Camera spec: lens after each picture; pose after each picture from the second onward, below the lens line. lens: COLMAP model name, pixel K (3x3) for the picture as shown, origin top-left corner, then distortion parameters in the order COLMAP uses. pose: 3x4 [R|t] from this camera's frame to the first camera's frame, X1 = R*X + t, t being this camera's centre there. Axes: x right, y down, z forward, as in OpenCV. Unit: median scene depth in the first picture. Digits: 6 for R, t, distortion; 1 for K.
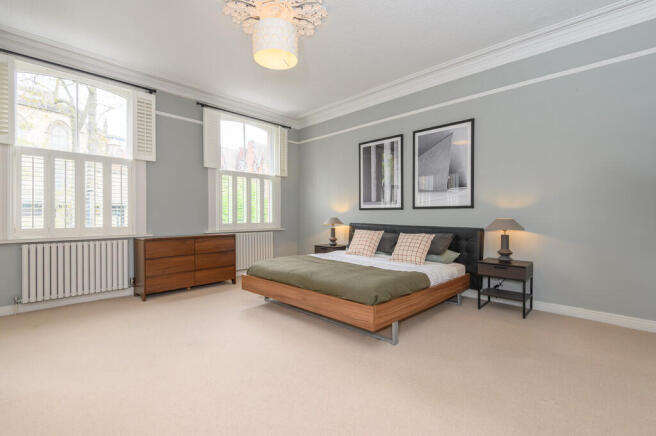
lens RADIAL K [[301.1, 0, 329.0], [0, 301.1, 218.0], [0, 0, 1]] dist [0.006022, 0.000142]
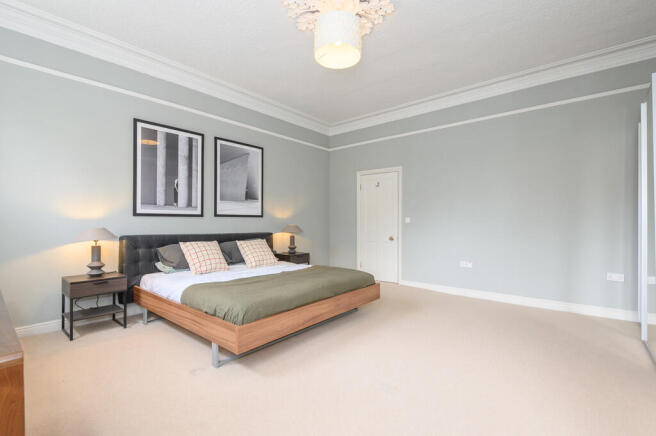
lens RADIAL K [[301.1, 0, 328.4], [0, 301.1, 217.3], [0, 0, 1]] dist [0.006022, 0.000142]
pose [[-0.083625, 0.018313, 0.996329, -0.711515], [0.015595, 0.999733, -0.017067, -0.005845], [-0.996375, 0.014111, -0.083888, 0.721591]]
